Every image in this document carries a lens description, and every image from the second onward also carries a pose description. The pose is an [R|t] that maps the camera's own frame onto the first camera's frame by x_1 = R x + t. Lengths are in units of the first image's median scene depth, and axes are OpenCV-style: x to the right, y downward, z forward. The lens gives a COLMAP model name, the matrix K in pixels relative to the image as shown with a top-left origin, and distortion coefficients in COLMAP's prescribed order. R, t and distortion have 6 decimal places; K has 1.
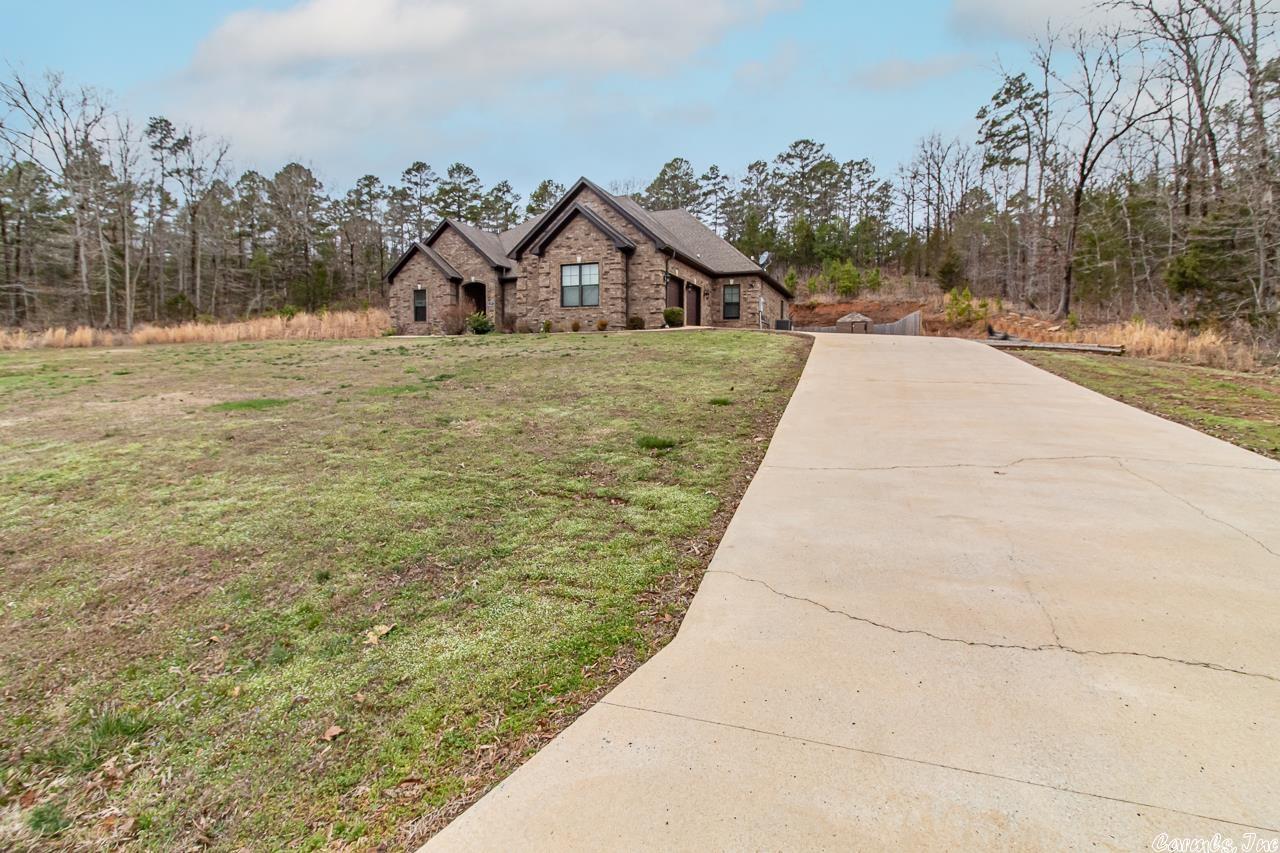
lens RADIAL K [[598.9, 0, 640.0], [0, 598.9, 426.5], [0, 0, 1]] dist [0.003951, 0.000411]
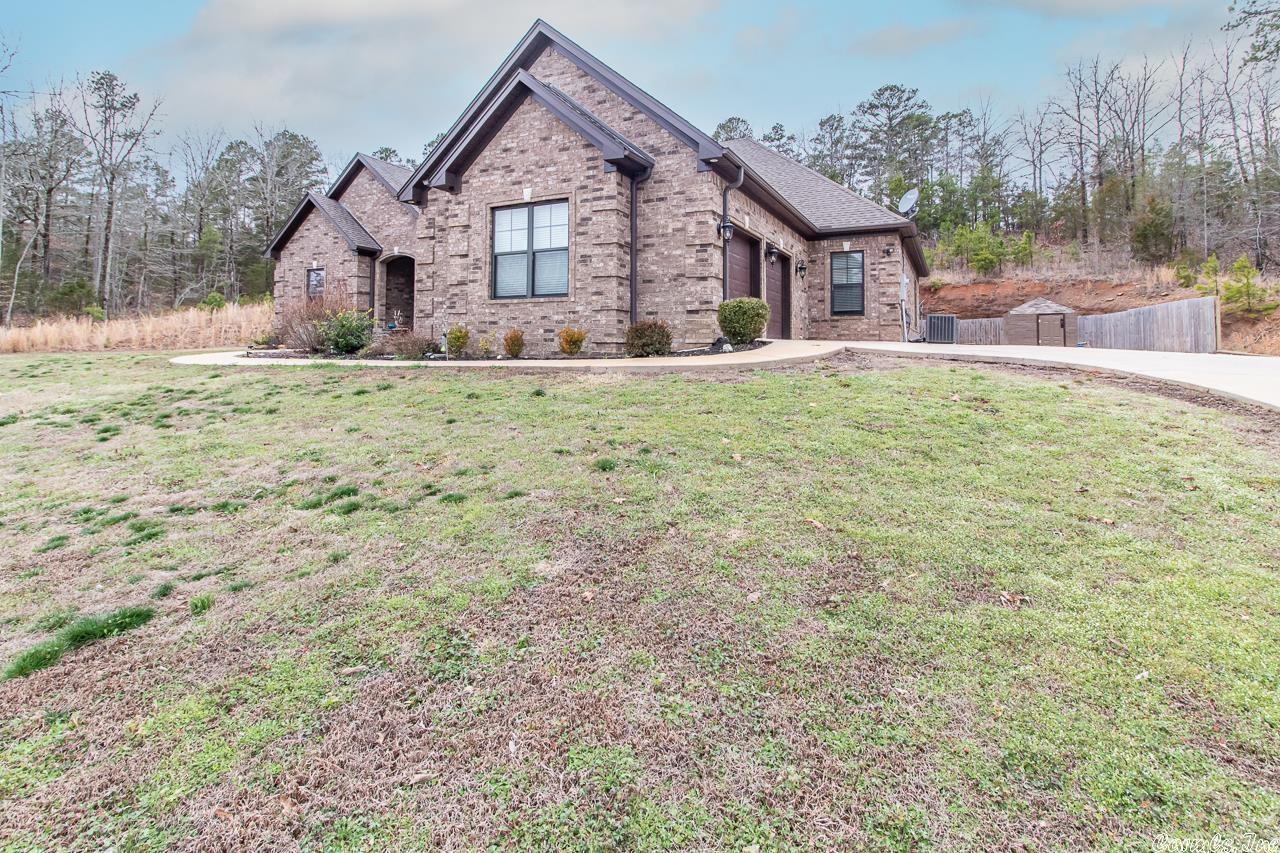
lens RADIAL K [[625.3, 0, 645.9], [0, 625.3, 344.6], [0, 0, 1]] dist [-0.000821, -0.000053]
pose [[0.997020, -0.002668, -0.077102, 0.020108], [-0.005726, 0.994087, -0.108438, -0.104956], [0.076935, 0.108556, 0.991109, 0.500095]]
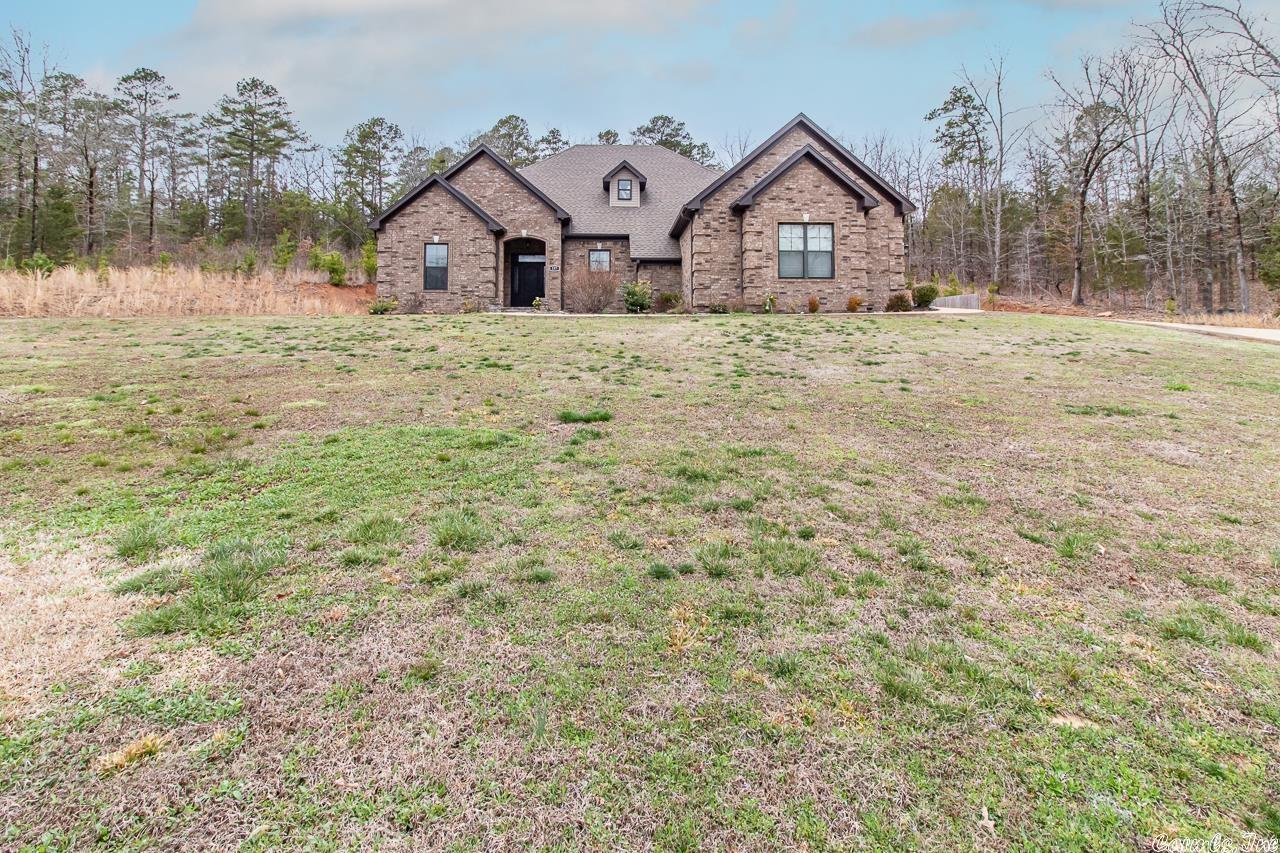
lens RADIAL K [[625.3, 0, 645.9], [0, 625.3, 344.6], [0, 0, 1]] dist [-0.000821, -0.000053]
pose [[0.903924, -0.009405, 0.427590, -0.562546], [0.049768, 0.995280, -0.083318, -0.056331], [-0.424788, 0.096593, 0.900125, 0.349888]]
